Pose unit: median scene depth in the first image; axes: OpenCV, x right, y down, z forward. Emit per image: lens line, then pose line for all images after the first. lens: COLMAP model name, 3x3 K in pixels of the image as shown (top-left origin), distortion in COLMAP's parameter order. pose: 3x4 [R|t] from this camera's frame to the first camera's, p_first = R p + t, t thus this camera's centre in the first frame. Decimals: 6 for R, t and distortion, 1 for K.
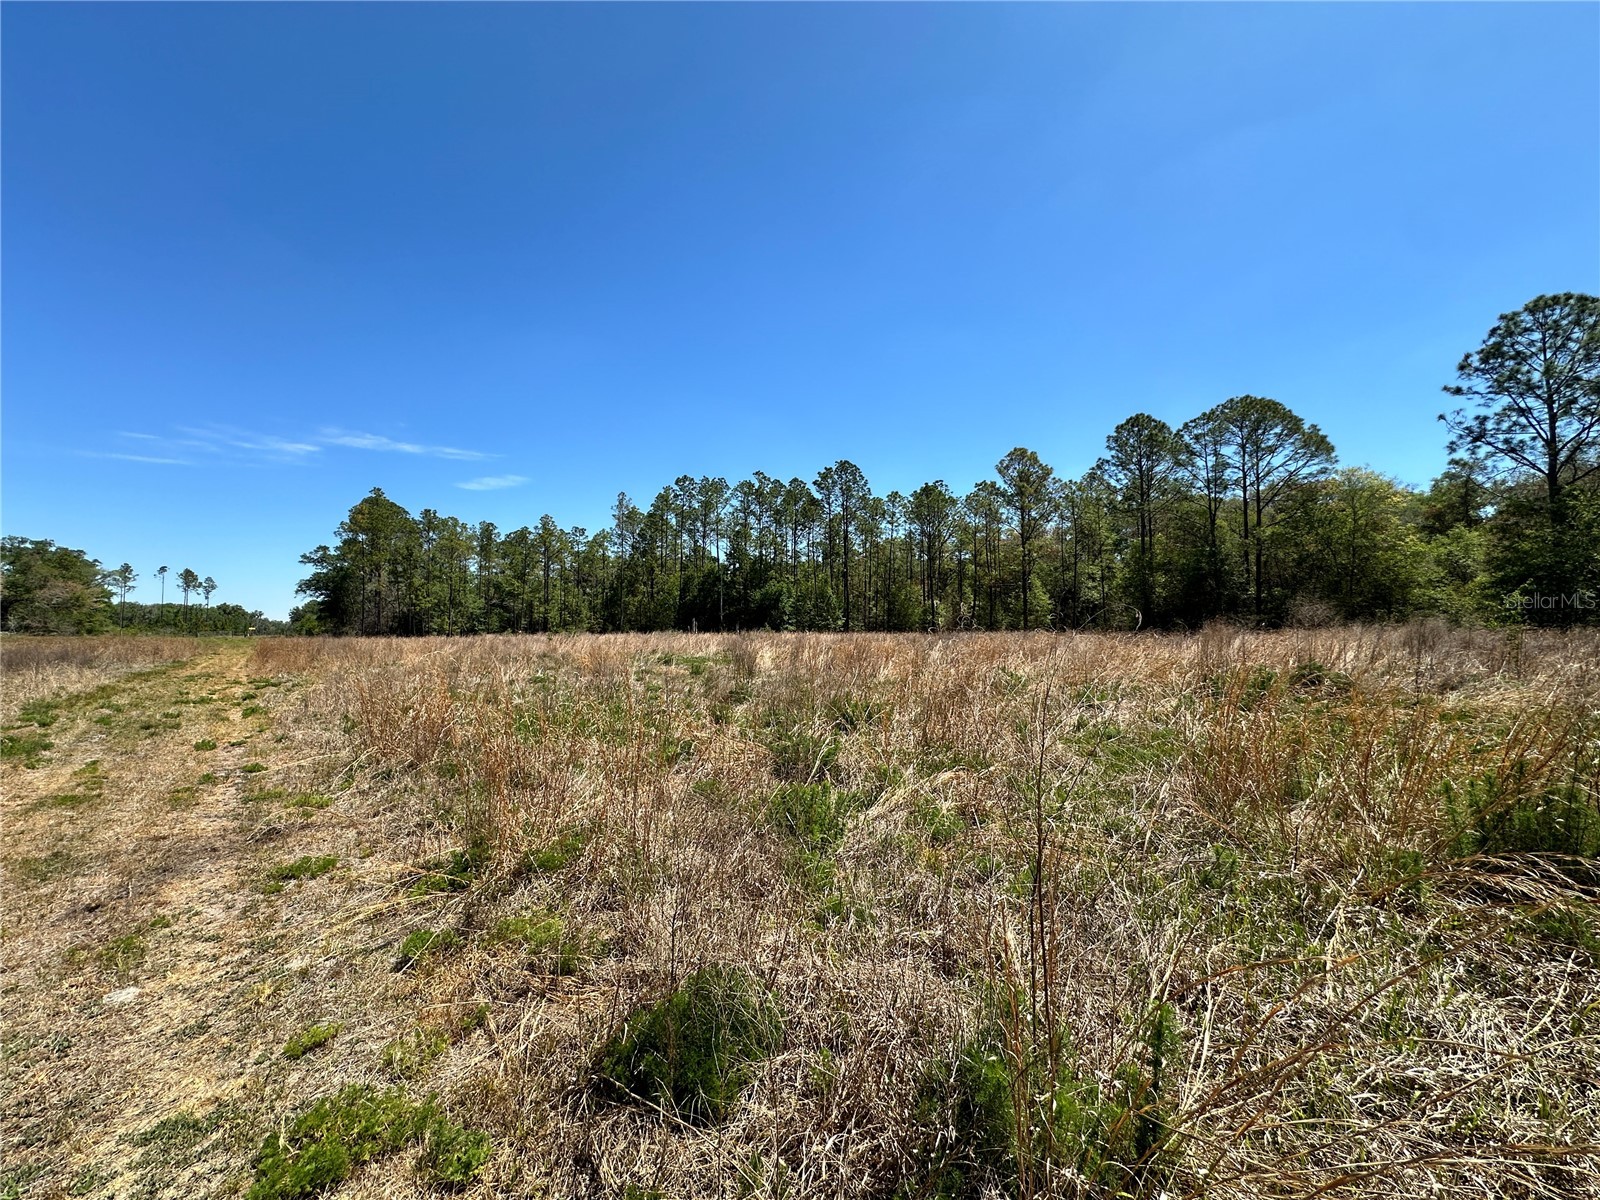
lens RADIAL K [[636.7, 0, 797.3], [0, 636.7, 599.5], [0, 0, 1]] dist [-0.006567, 0.001079]
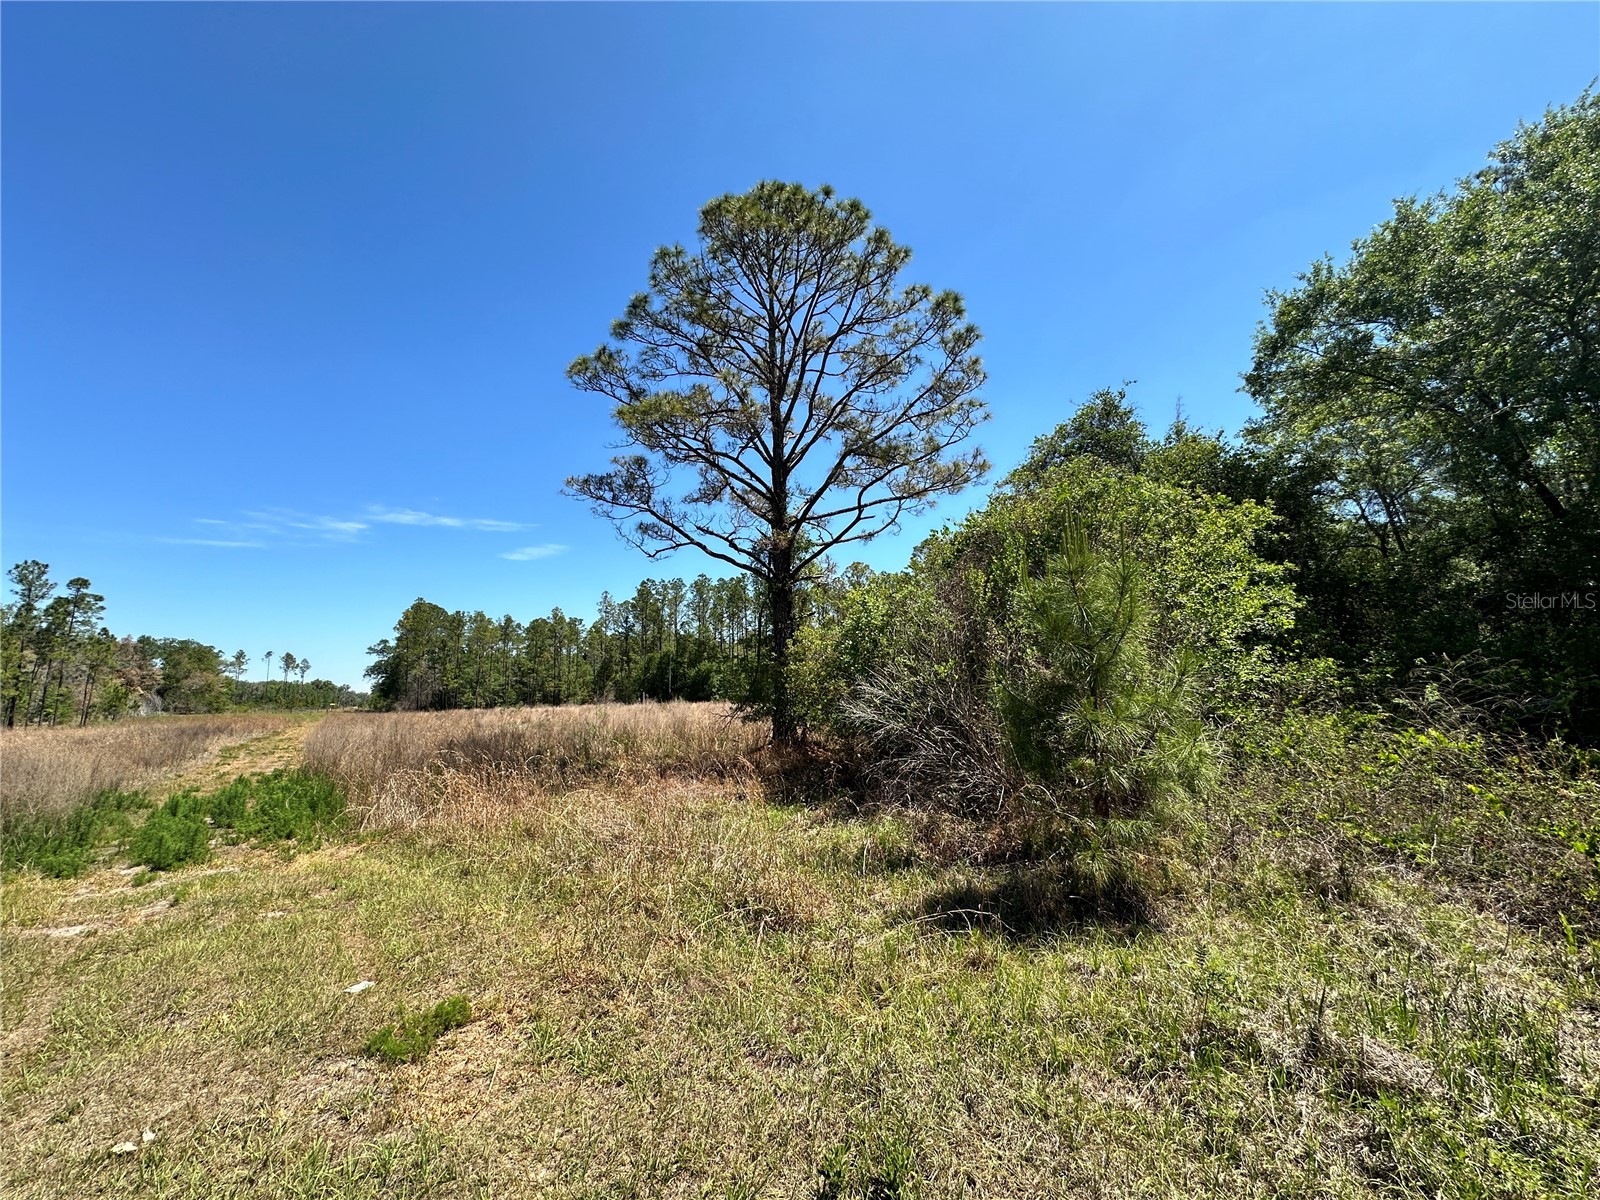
lens RADIAL K [[636.7, 0, 793.7], [0, 636.7, 598.5], [0, 0, 1]] dist [-0.006567, 0.001079]
pose [[0.995007, -0.034755, -0.093563, 0.392840], [0.025553, 0.994877, -0.097812, -0.038180], [0.096483, 0.094933, 0.990797, -0.399253]]
